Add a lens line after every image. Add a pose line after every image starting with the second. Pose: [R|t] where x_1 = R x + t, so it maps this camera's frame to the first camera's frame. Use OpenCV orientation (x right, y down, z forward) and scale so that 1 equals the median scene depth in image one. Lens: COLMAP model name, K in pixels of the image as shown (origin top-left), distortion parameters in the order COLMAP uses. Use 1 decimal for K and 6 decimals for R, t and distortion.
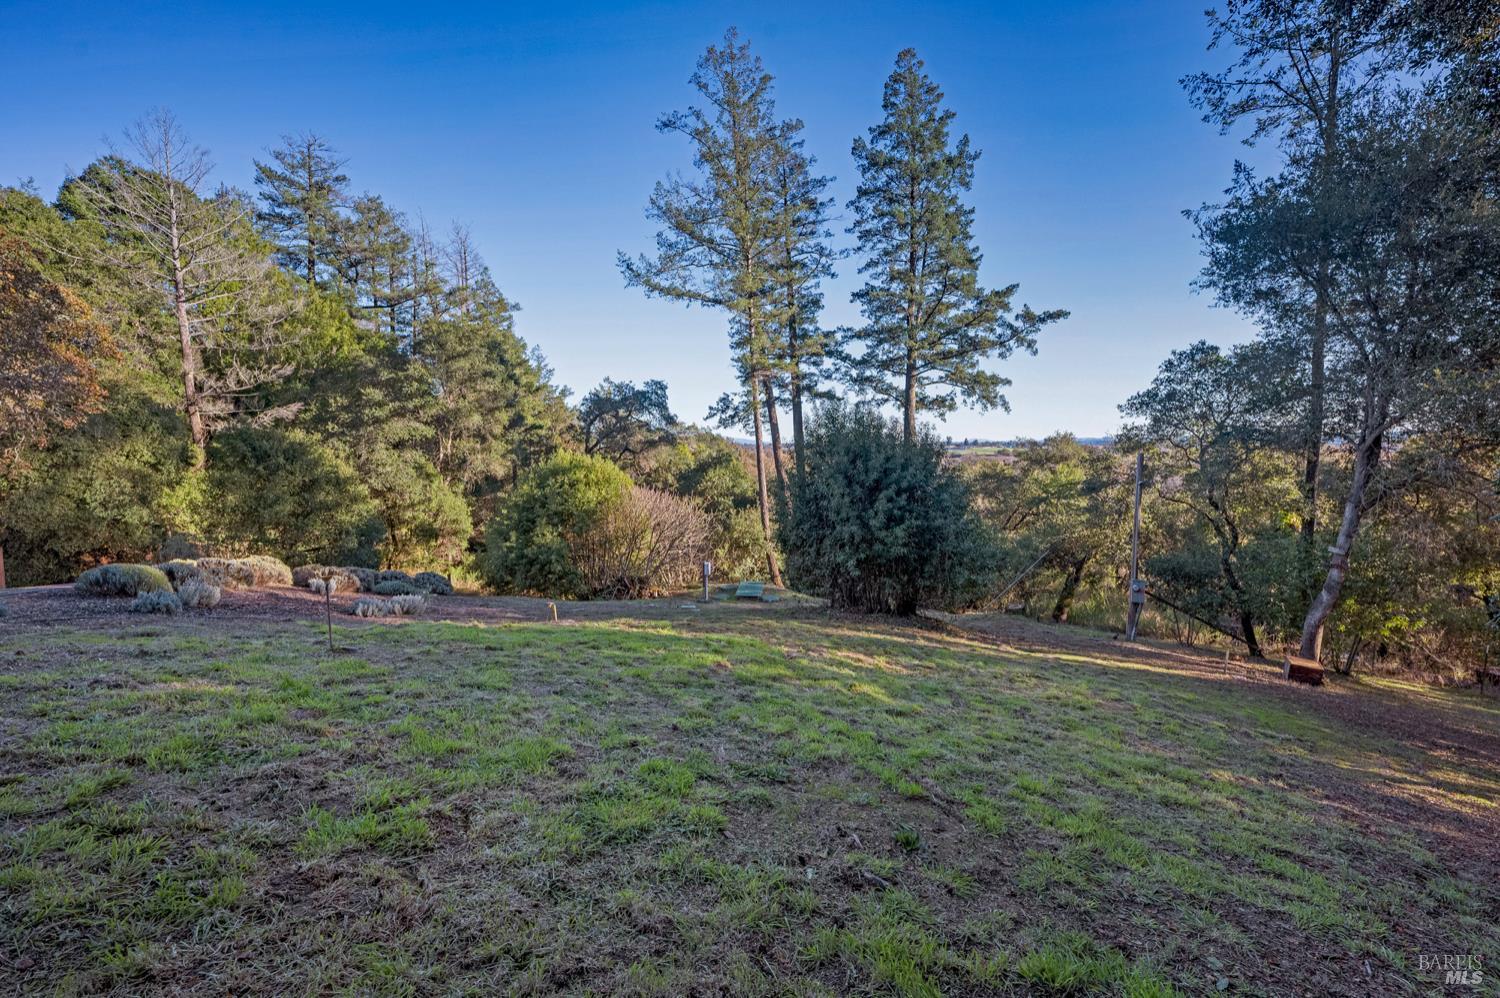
lens RADIAL K [[599.4, 0, 750.0], [0, 599.4, 495.2], [0, 0, 1]] dist [0.005255, -0.000955]
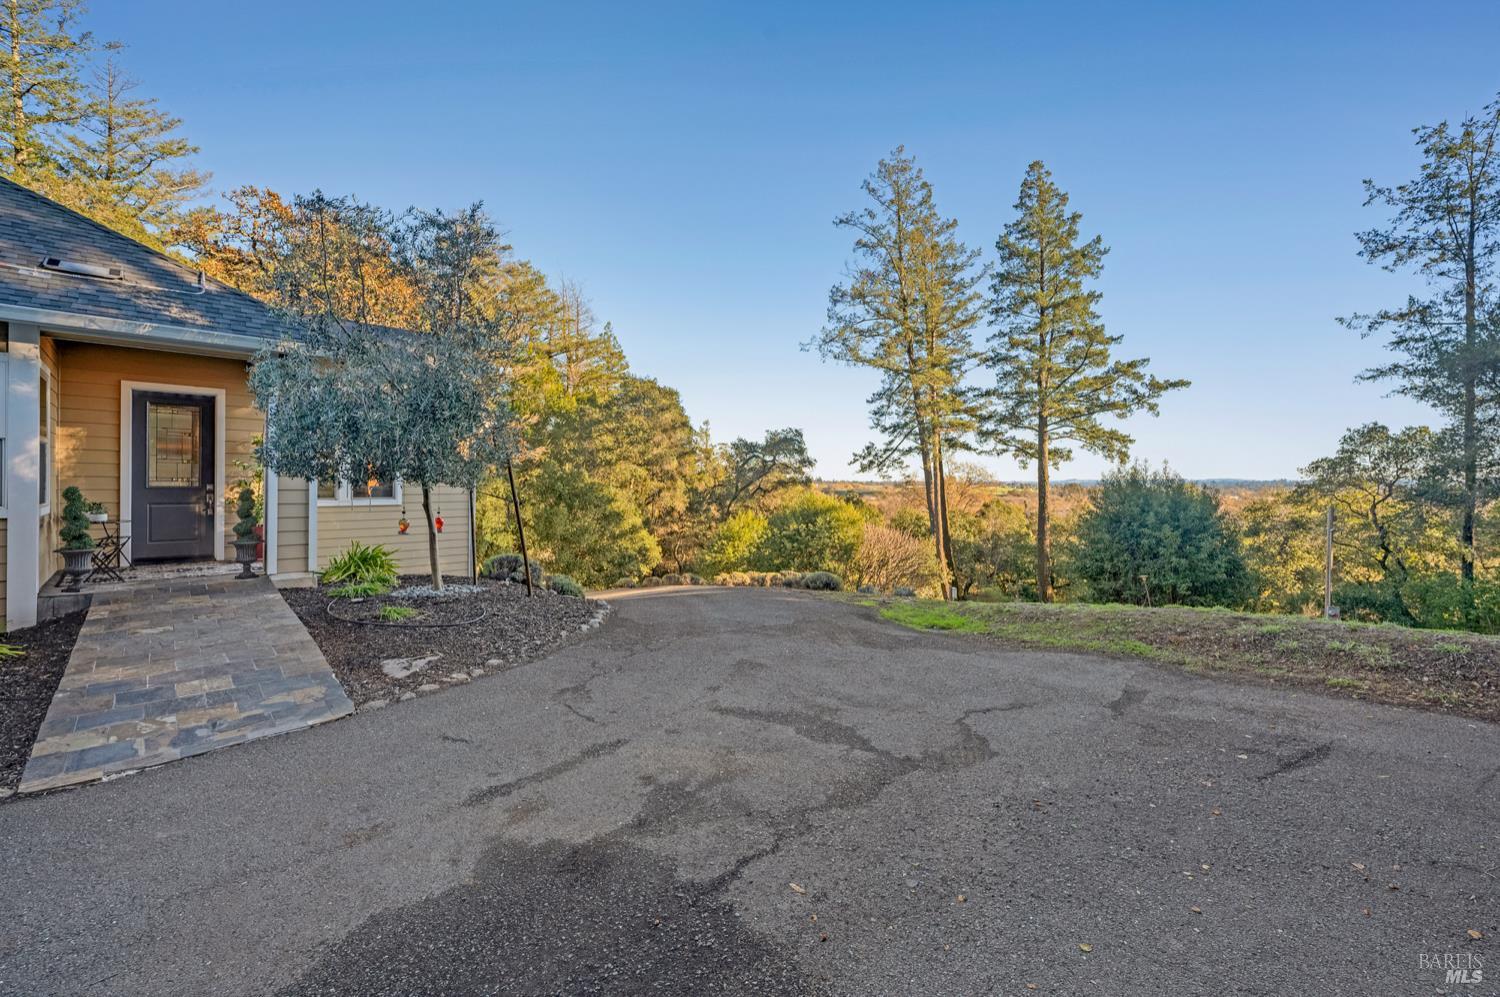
lens RADIAL K [[599.4, 0, 737.1], [0, 599.4, 490.4], [0, 0, 1]] dist [0.005255, -0.000955]
pose [[0.999790, 0.018489, -0.008848, -0.326364], [-0.019032, 0.997650, -0.065823, 0.002752], [0.007611, 0.065977, 0.997792, -0.163345]]
